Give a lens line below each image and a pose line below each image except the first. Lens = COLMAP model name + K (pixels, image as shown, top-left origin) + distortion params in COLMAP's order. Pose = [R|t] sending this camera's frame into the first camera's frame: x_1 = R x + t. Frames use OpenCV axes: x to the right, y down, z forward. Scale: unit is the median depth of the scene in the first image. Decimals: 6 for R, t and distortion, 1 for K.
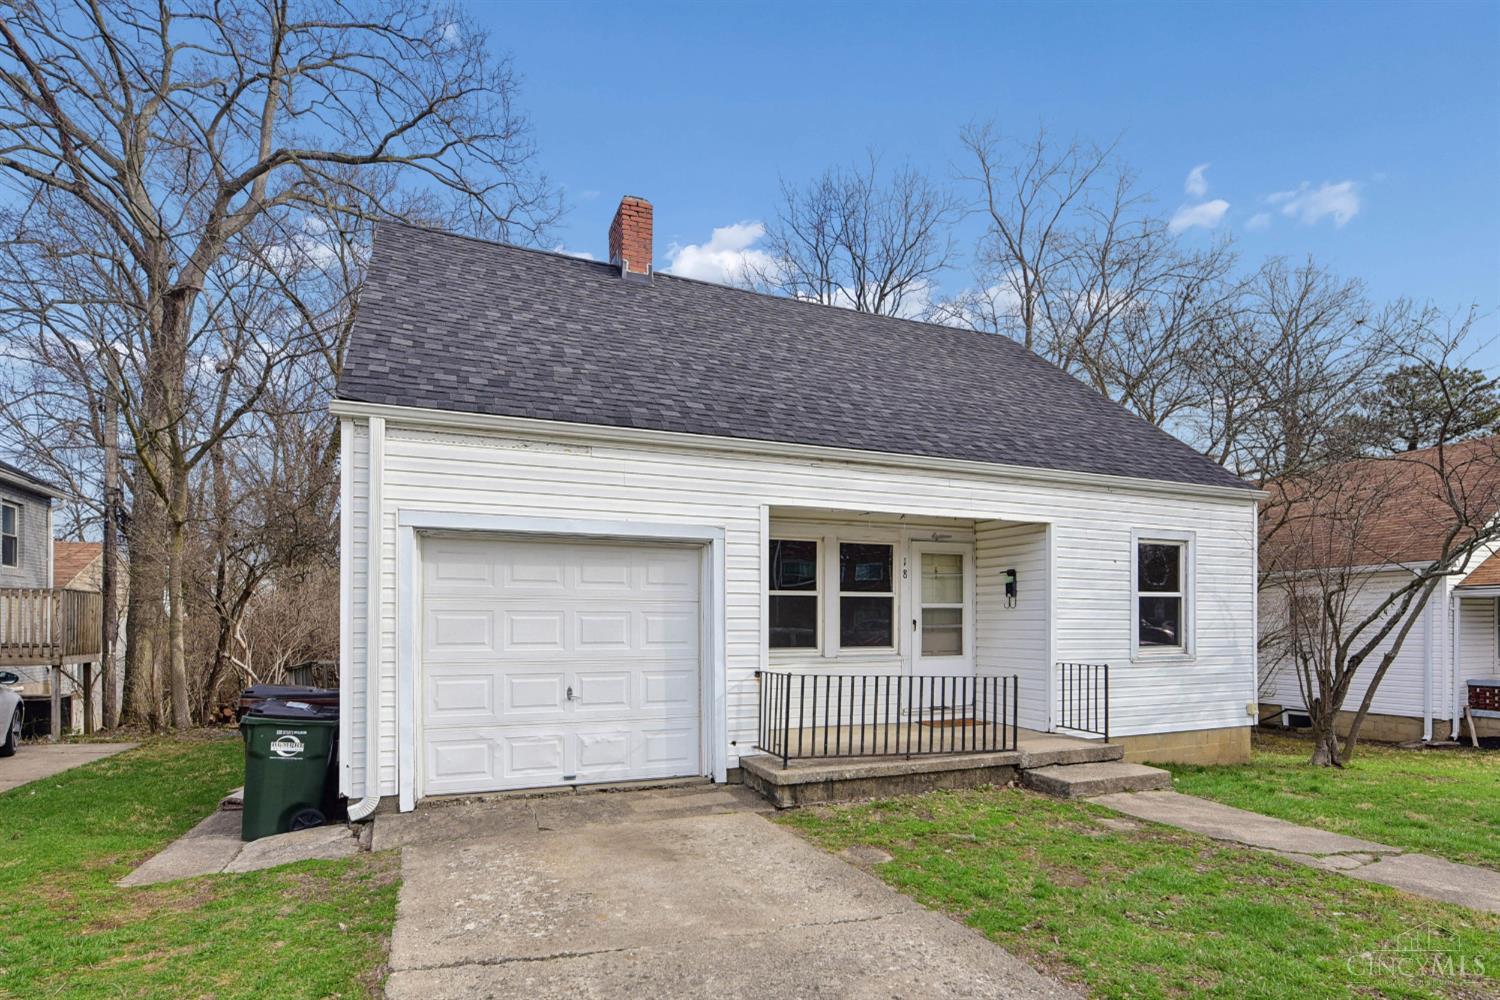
lens RADIAL K [[617.2, 0, 755.6], [0, 617.2, 494.3], [0, 0, 1]] dist [-0.002954, -0.000698]
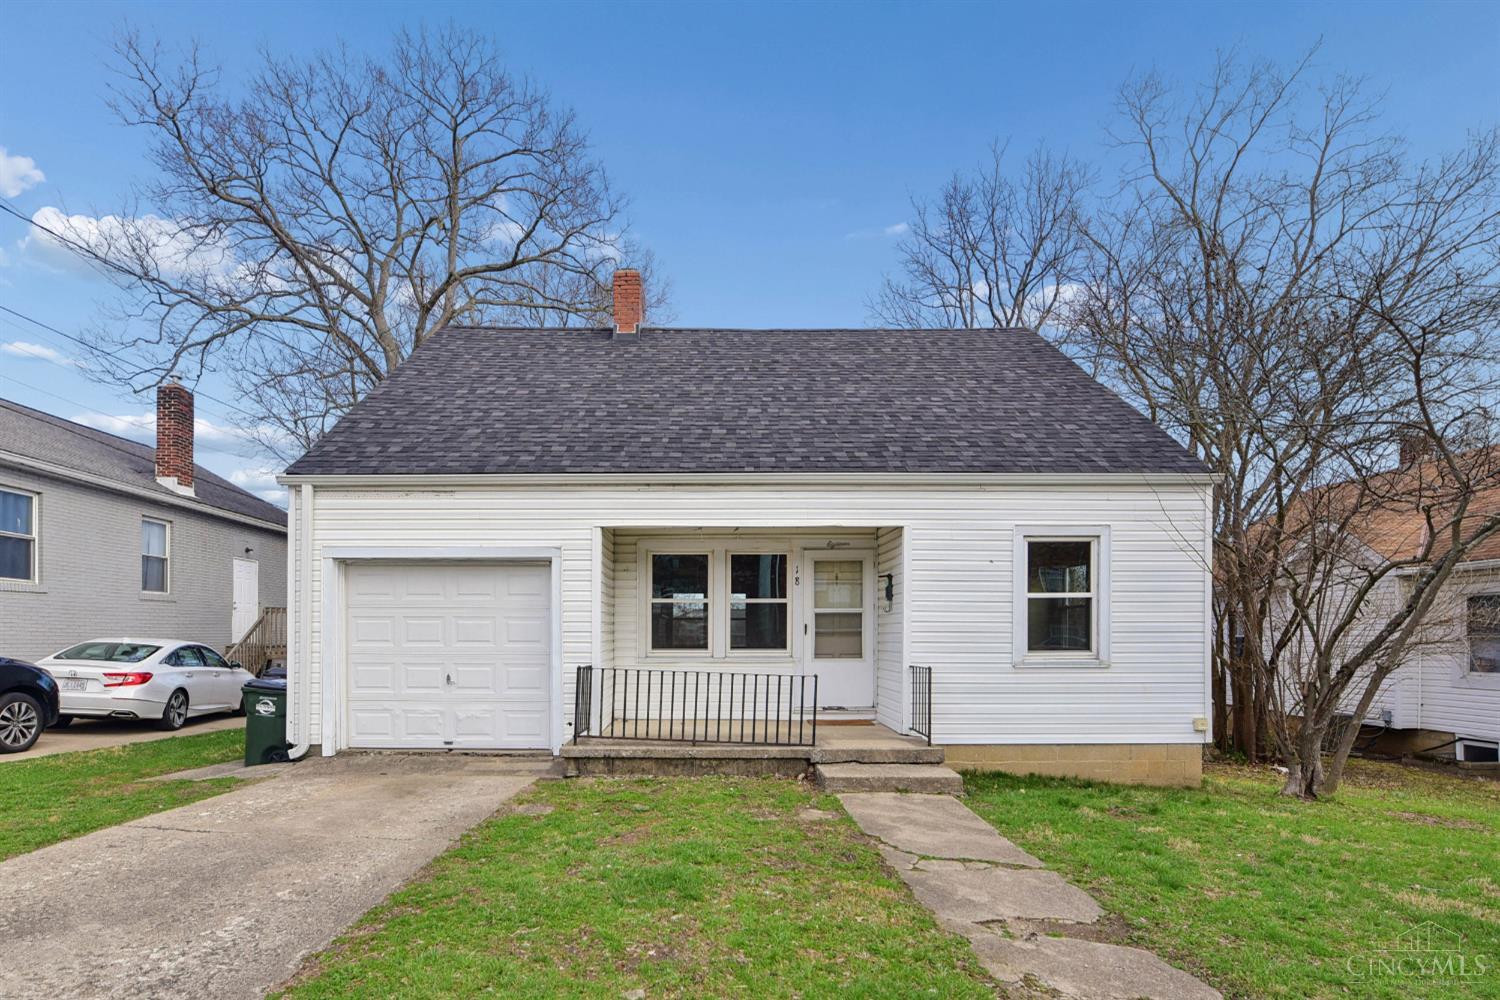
lens RADIAL K [[581.7, 0, 749.6], [0, 581.7, 511.9], [0, 0, 1]] dist [-0.002824, -0.000370]
pose [[0.945627, -0.067009, -0.318276, 0.631742], [0.066522, 0.997708, -0.012410, 0.021115], [0.318378, -0.009438, 0.947917, 0.026362]]
